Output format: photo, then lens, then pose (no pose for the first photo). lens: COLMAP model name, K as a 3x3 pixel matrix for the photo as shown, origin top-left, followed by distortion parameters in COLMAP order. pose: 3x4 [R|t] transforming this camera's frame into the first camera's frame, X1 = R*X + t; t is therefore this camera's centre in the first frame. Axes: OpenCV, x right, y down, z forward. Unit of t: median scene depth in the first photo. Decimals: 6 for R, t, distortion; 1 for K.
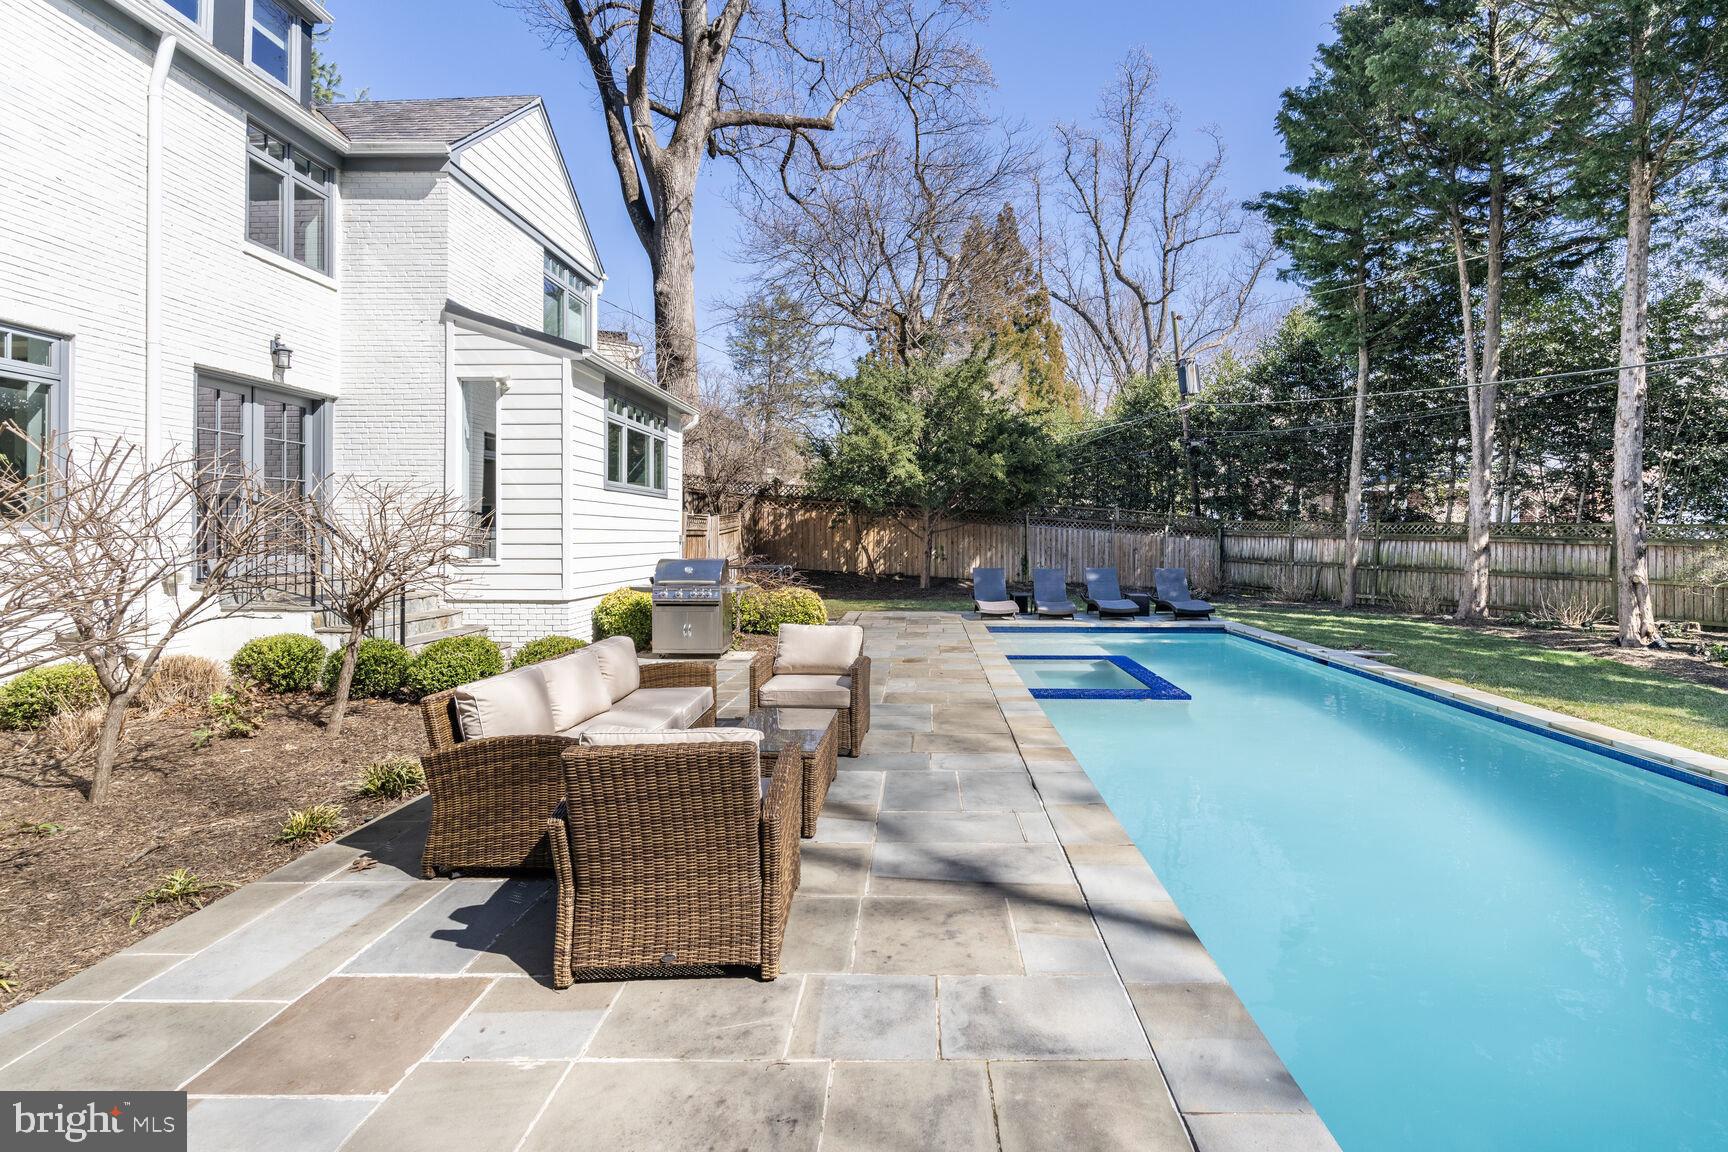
lens RADIAL K [[805.1, 0, 879.2], [0, 805.1, 533.4], [0, 0, 1]] dist [-0.002918, 0.001166]
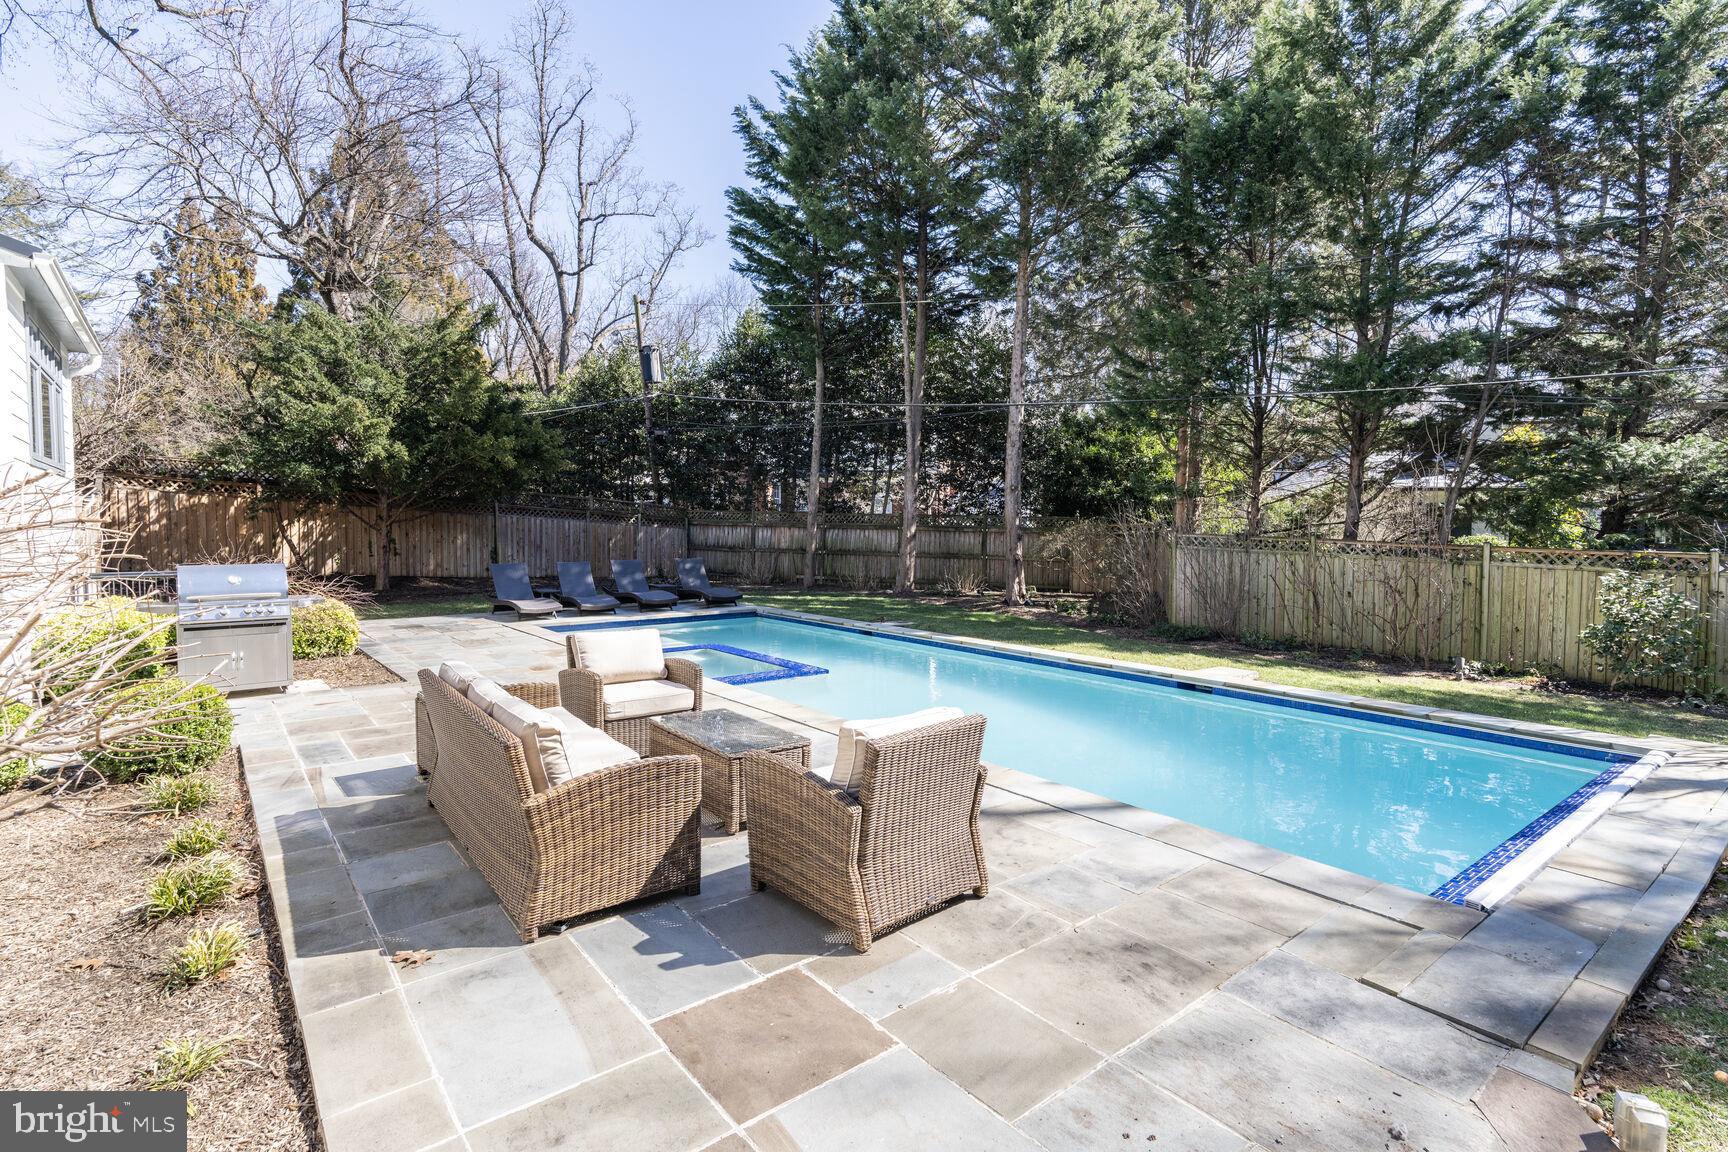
lens RADIAL K [[853.9, 0, 861.0], [0, 853.9, 569.8], [0, 0, 1]] dist [-0.002563, 0.001212]
pose [[0.783119, -0.036677, 0.620790, -0.111375], [0.000679, 0.998309, 0.058125, -0.003987], [-0.621872, -0.045098, 0.781819, 0.008855]]
